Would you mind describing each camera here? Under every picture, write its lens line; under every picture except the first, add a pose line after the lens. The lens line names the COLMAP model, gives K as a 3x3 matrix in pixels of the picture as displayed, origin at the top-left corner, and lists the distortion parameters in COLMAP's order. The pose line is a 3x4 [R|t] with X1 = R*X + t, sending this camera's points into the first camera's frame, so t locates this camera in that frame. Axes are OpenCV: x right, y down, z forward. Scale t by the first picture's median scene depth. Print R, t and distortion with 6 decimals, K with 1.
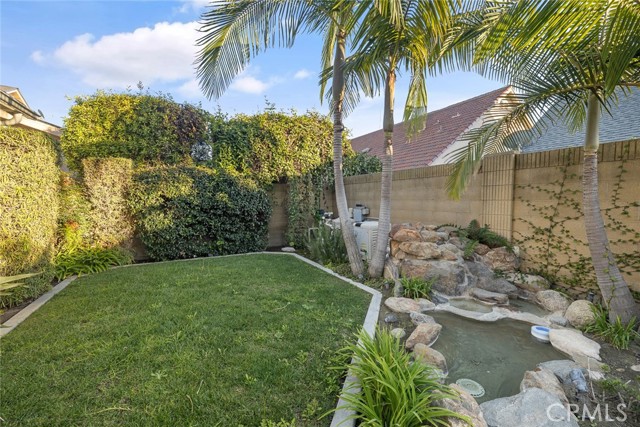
lens RADIAL K [[268.4, 0, 320.0], [0, 268.4, 213.5], [0, 0, 1]] dist [-0.000386, -0.000146]
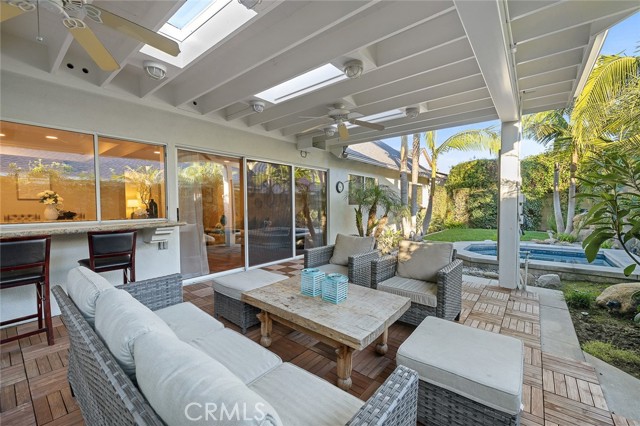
lens RADIAL K [[268.4, 0, 320.0], [0, 268.4, 213.0], [0, 0, 1]] dist [-0.000386, -0.000146]
pose [[0.388064, 0.021828, -0.921374, 1.074680], [-0.042486, 0.999080, 0.005775, 0.075844], [0.920652, 0.036905, 0.388635, -1.256289]]
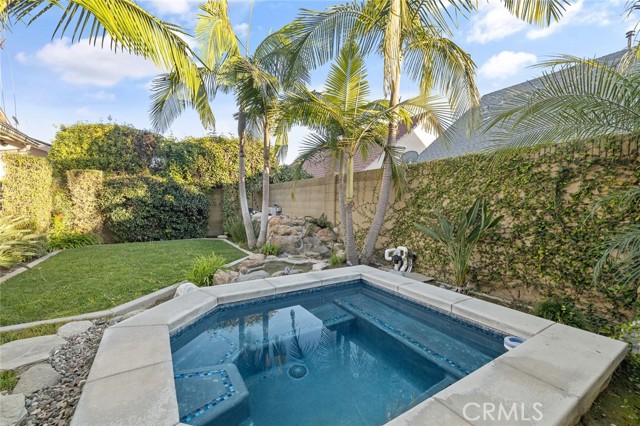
lens RADIAL K [[265.3, 0, 320.0], [0, 265.3, 213.0], [0, 0, 1]] dist [-0.000763, -0.000069]
pose [[0.997340, 0.005573, 0.072675, 0.337729], [-0.004572, 0.999892, -0.013934, 0.034777], [-0.072744, 0.013565, 0.997258, -0.469413]]
